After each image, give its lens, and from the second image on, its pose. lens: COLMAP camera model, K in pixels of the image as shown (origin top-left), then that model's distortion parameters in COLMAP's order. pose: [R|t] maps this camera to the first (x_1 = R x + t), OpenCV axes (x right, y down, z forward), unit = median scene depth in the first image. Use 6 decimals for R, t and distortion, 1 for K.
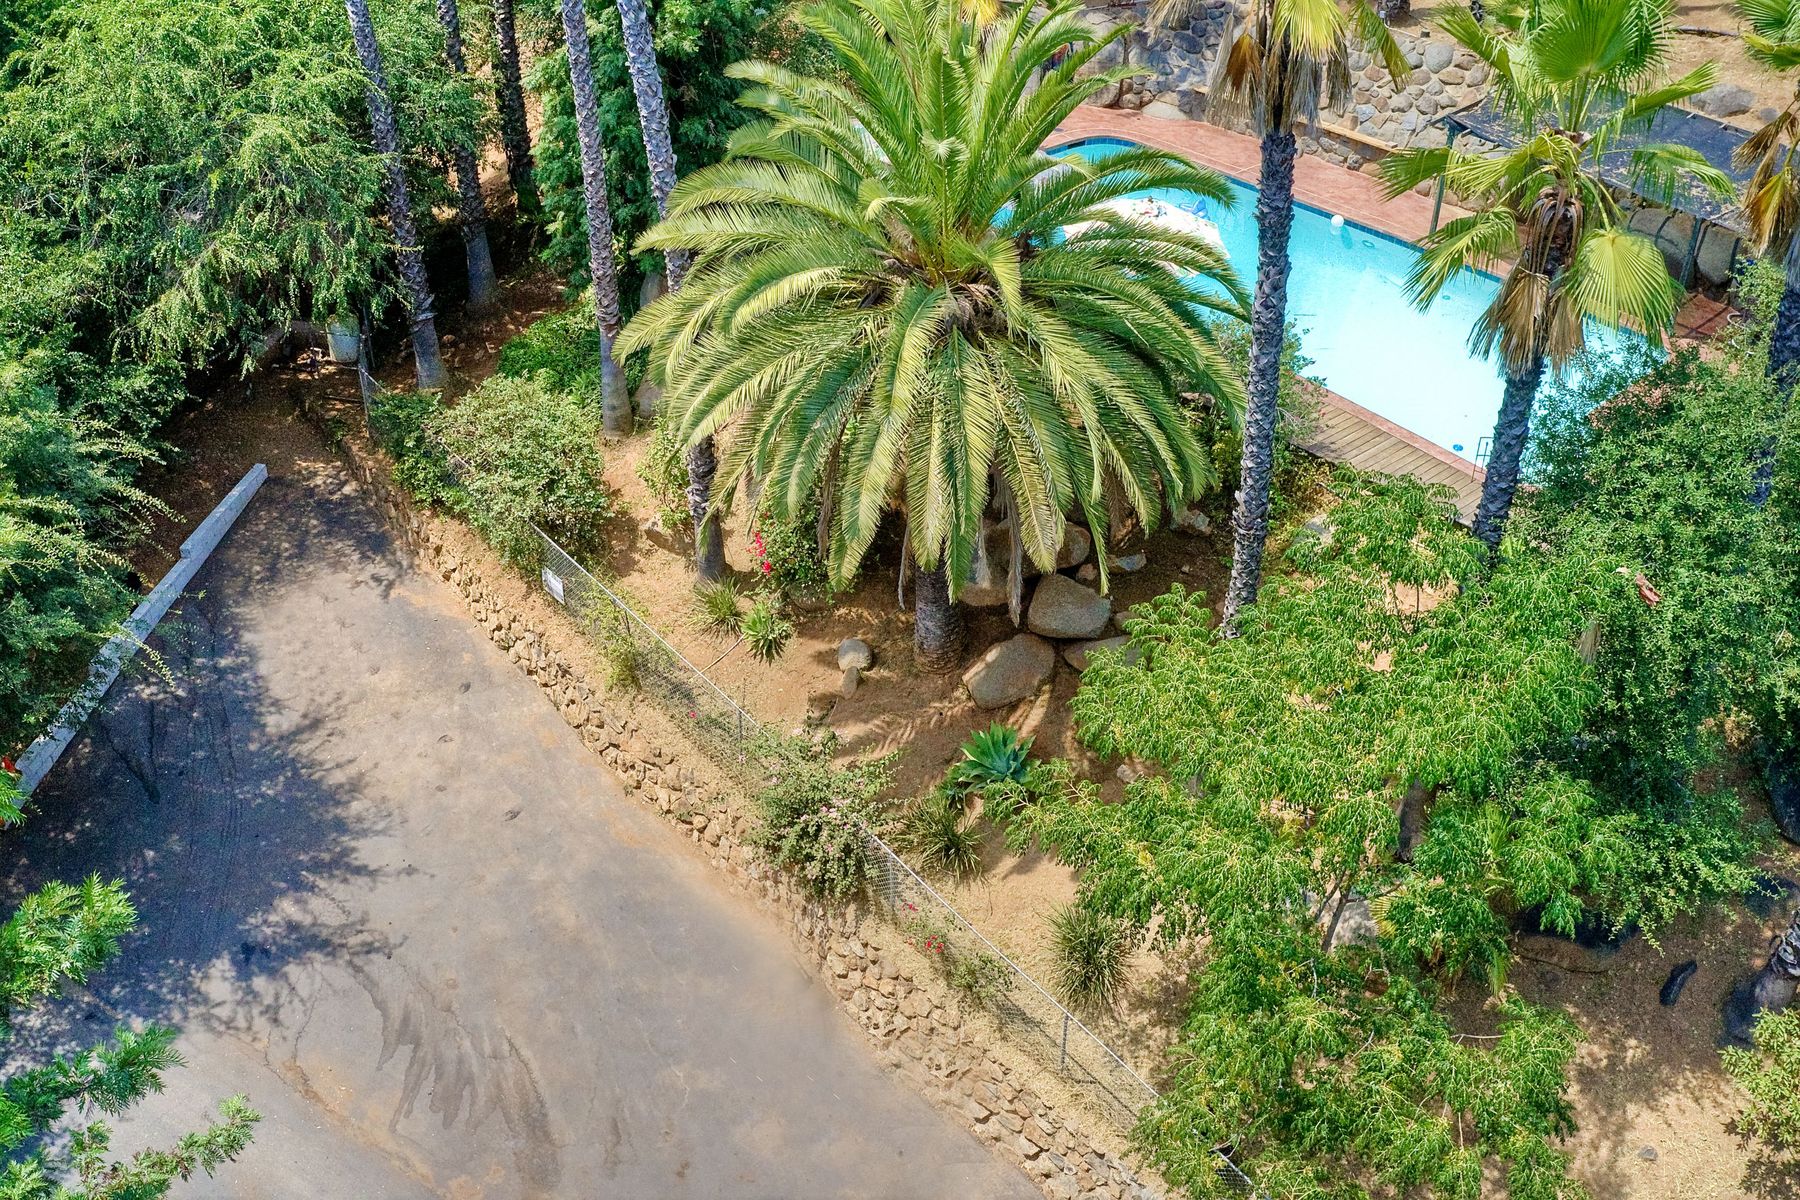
lens RADIAL K [[1692.9, 0, 889.8], [0, 1692.9, 591.9], [0, 0, 1]] dist [-0.180587, 0.002294]
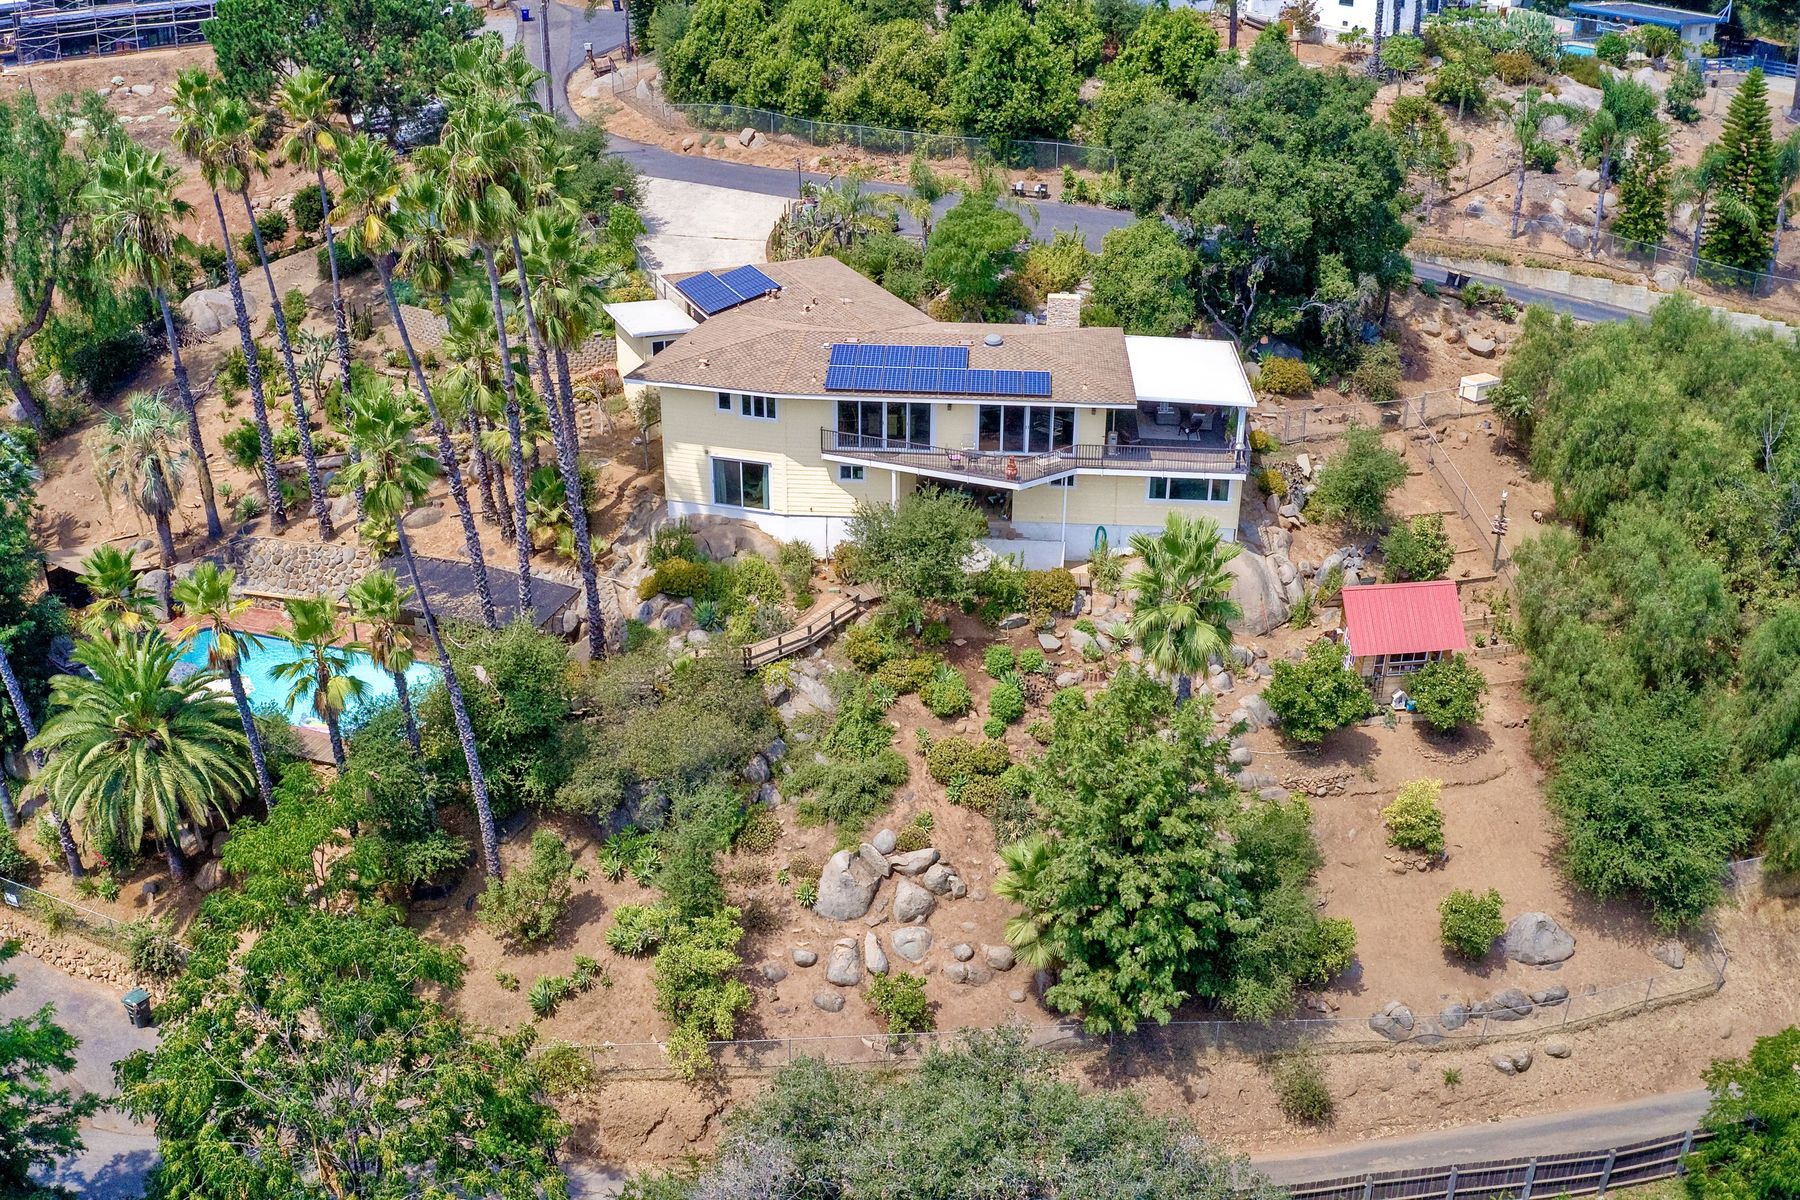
lens RADIAL K [[1692.9, 0, 889.8], [0, 1692.9, 591.9], [0, 0, 1]] dist [-0.180587, 0.002294]
pose [[0.872941, -0.237224, 0.426261, 0.016198], [0.301119, 0.949494, -0.088247, 0.155624], [-0.383798, 0.205390, 0.900285, -1.518371]]
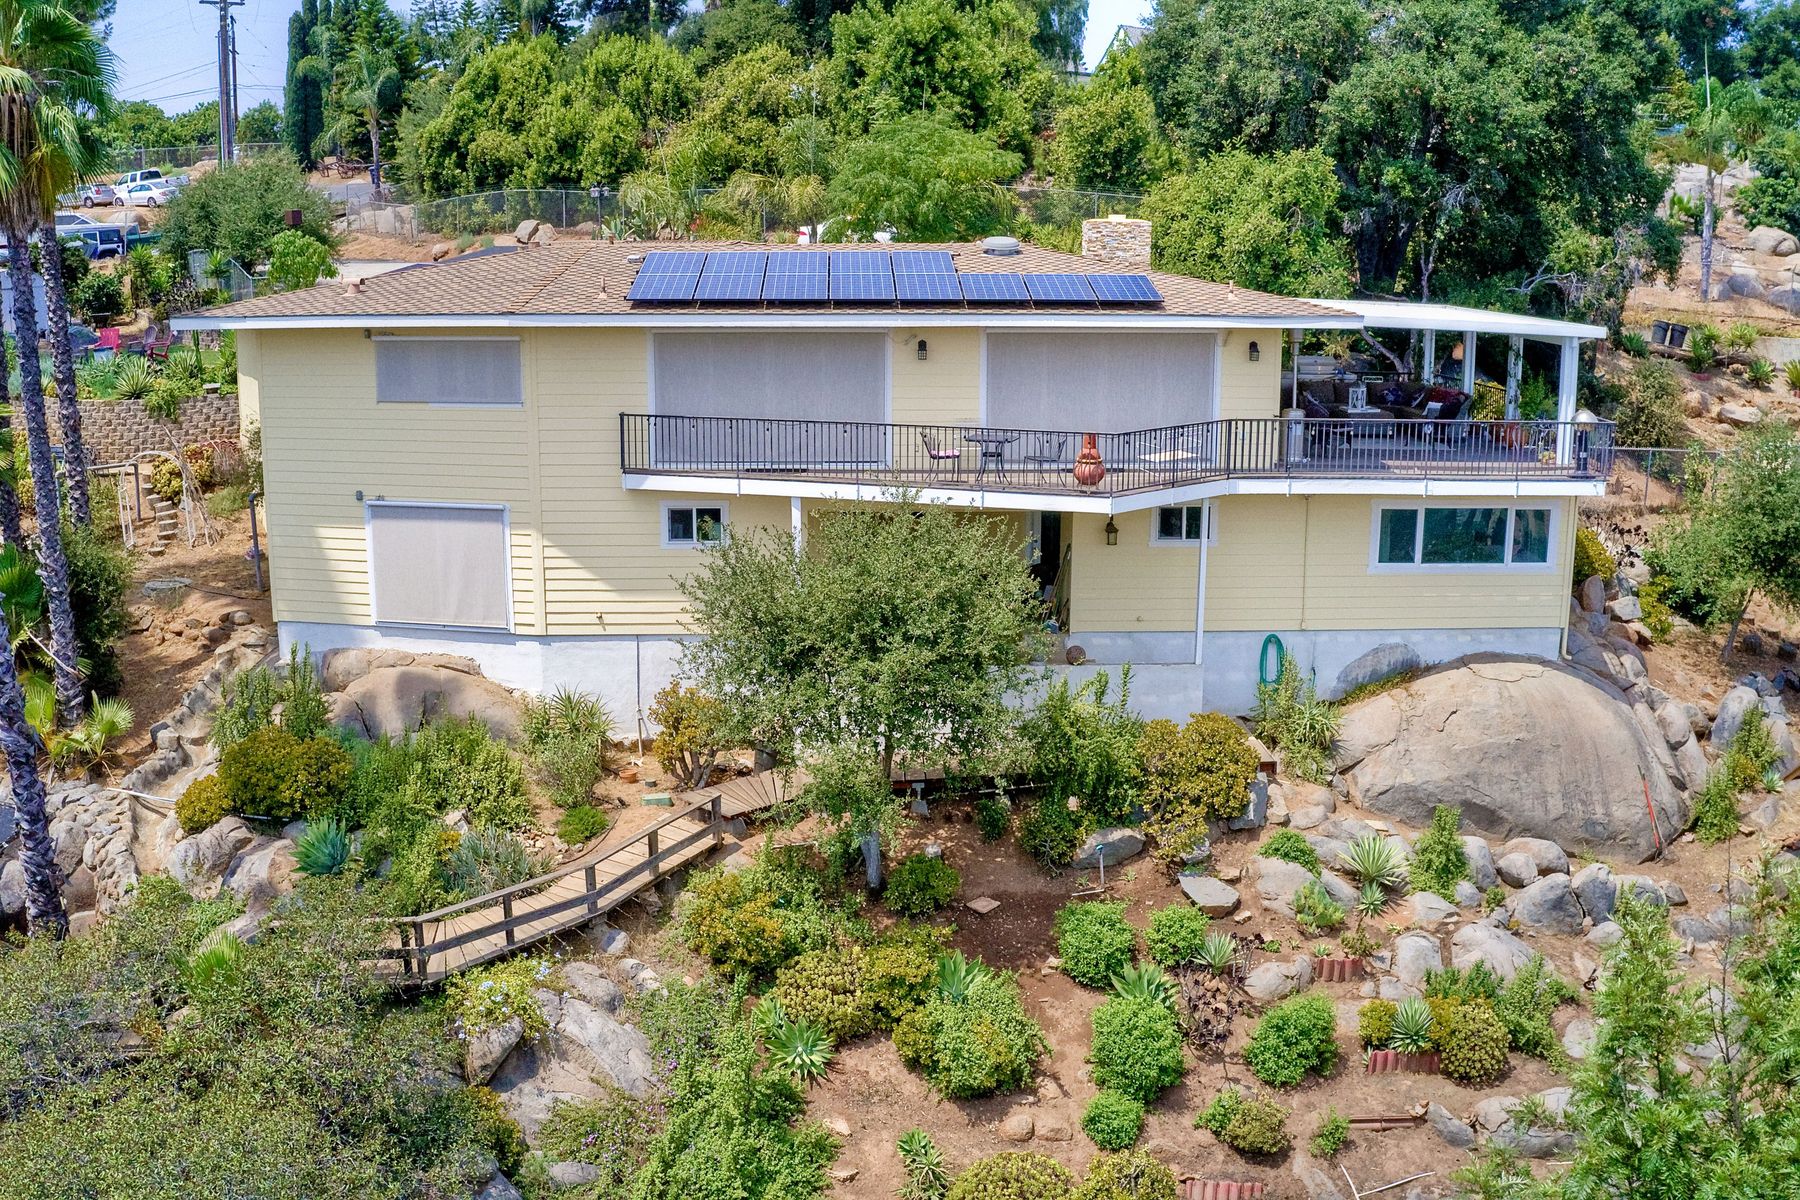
lens RADIAL K [[1692.9, 0, 889.8], [0, 1692.9, 591.9], [0, 0, 1]] dist [-0.180587, 0.002294]
pose [[0.818656, -0.146115, 0.555385, 0.579489], [0.350031, 0.893645, -0.280850, 0.129516], [-0.455281, 0.424322, 0.782733, -0.150398]]
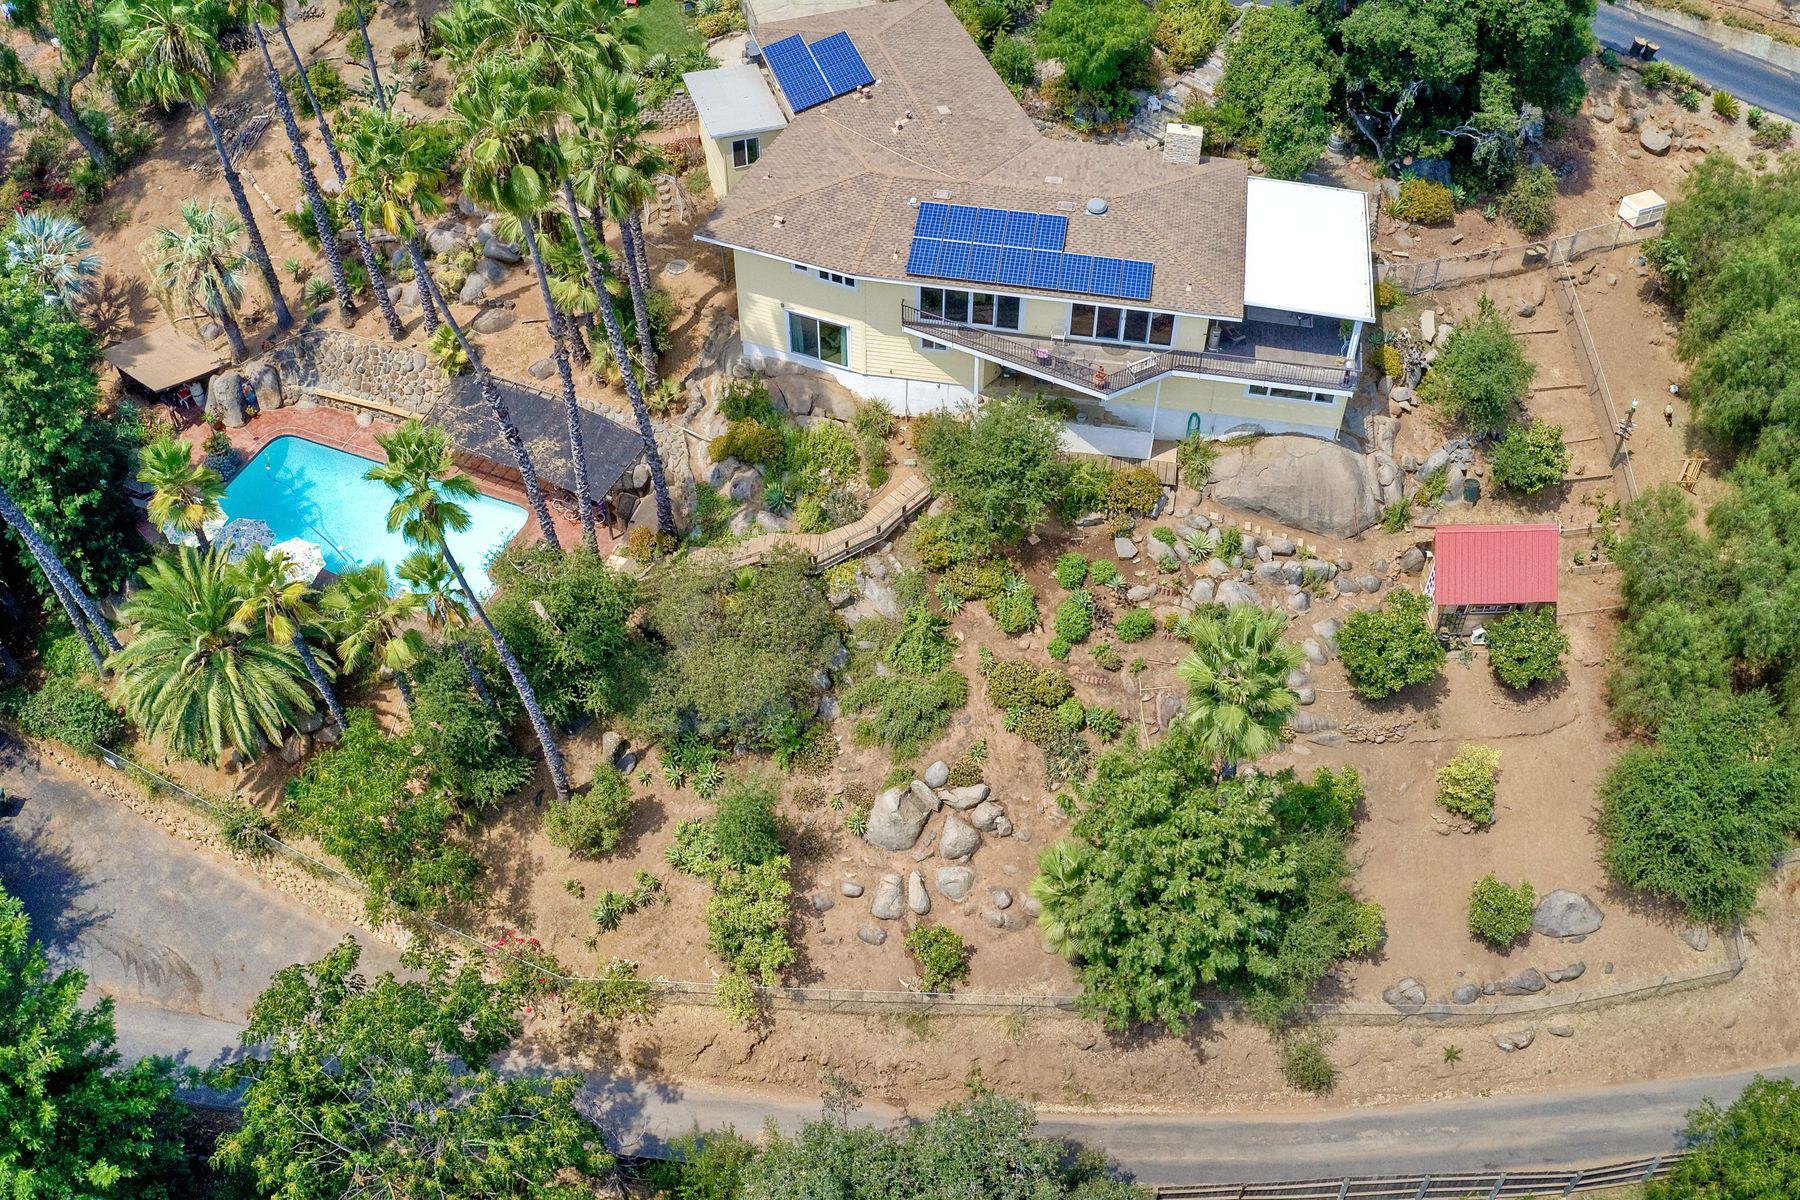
lens RADIAL K [[1692.9, 0, 889.8], [0, 1692.9, 591.9], [0, 0, 1]] dist [-0.180587, 0.002294]
pose [[0.917119, -0.317540, 0.240958, 0.344060], [0.255735, 0.932405, 0.255385, -0.541989], [-0.305765, -0.172597, 0.936332, -1.516413]]
